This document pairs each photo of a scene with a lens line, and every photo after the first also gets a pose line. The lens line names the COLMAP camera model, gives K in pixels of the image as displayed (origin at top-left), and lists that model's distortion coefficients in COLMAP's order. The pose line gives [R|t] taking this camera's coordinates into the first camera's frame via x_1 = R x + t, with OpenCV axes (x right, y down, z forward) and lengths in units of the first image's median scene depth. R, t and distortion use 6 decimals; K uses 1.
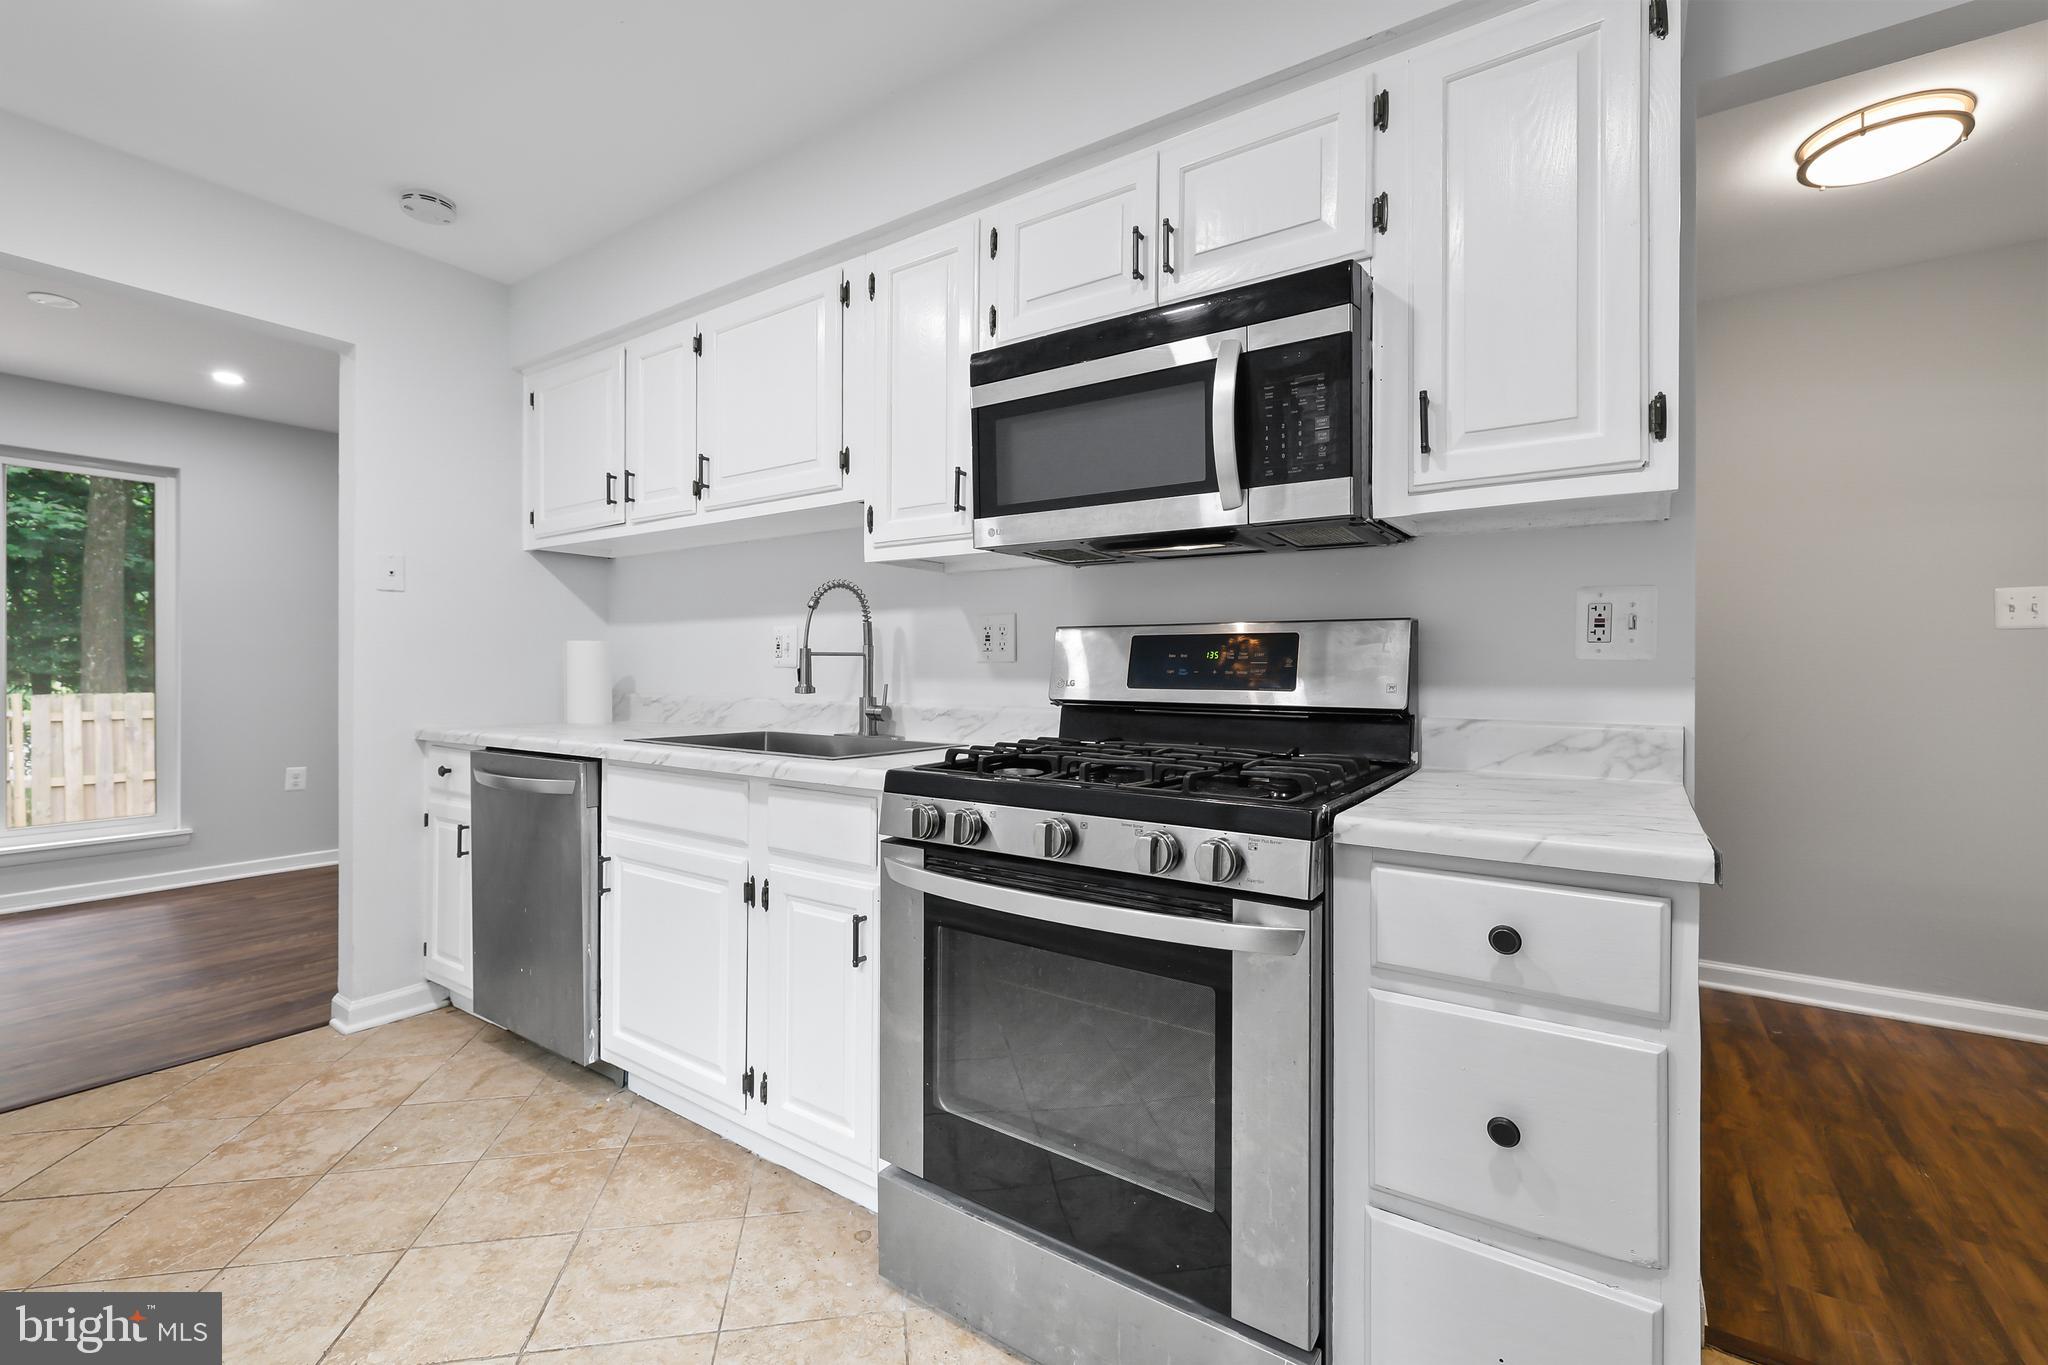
lens RADIAL K [[883.6, 0, 994.9], [0, 883.6, 679.5], [0, 0, 1]] dist [-0.001984, 0.000135]
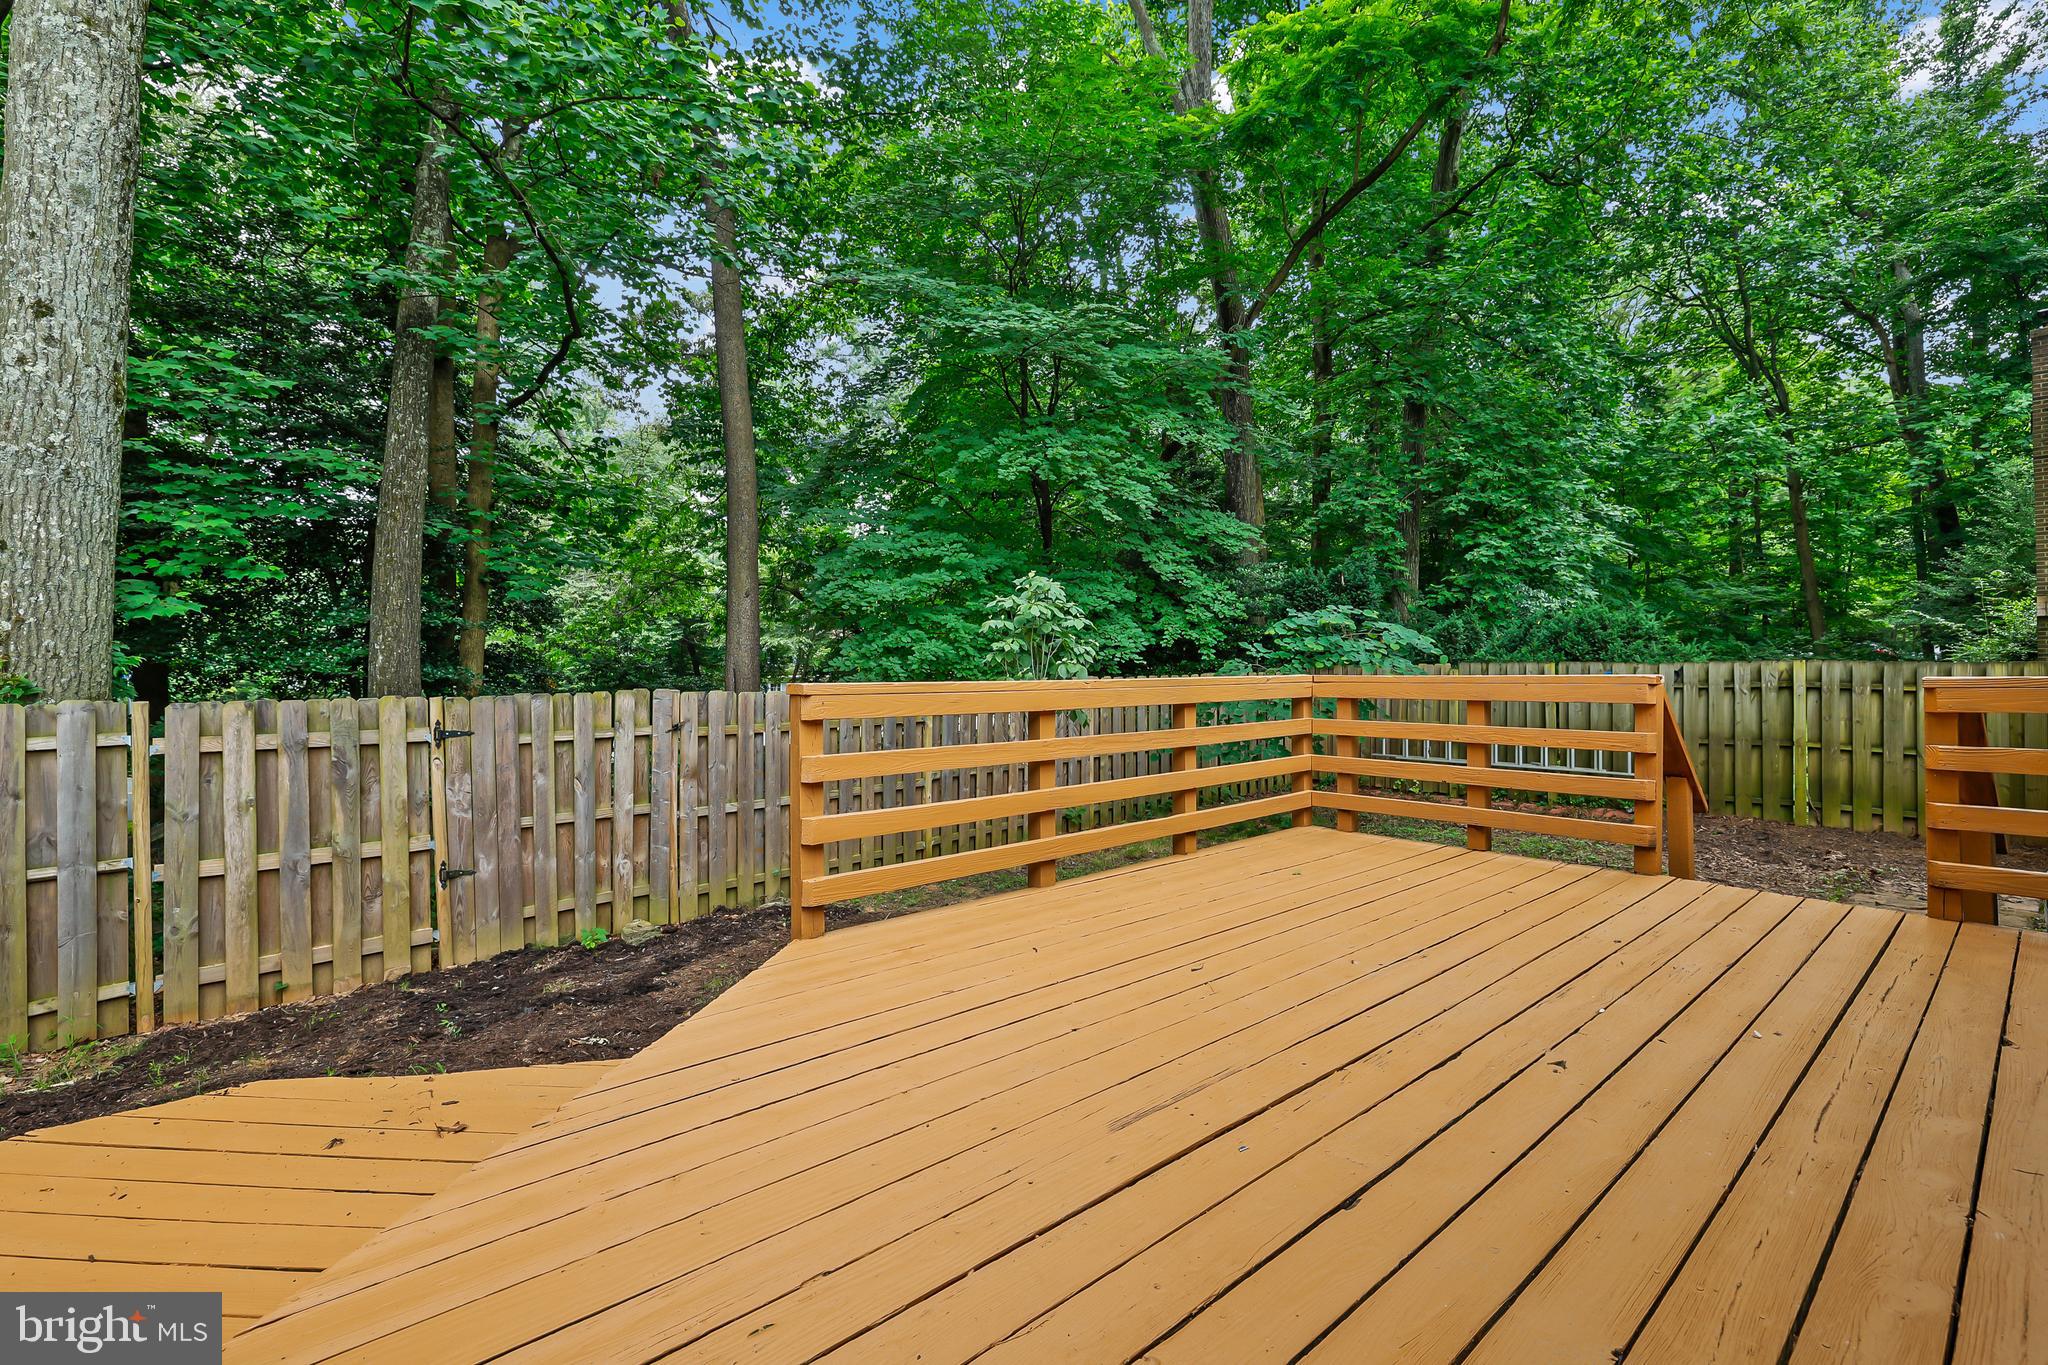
lens RADIAL K [[868.1, 0, 1041.0], [0, 868.1, 664.8], [0, 0, 1]] dist [-0.000051, -0.000440]
pose [[0.972748, -0.013087, -0.231495, -0.448093], [0.010579, 0.999871, -0.012068, 0.005552], [0.231623, 0.009290, 0.972761, 0.595703]]
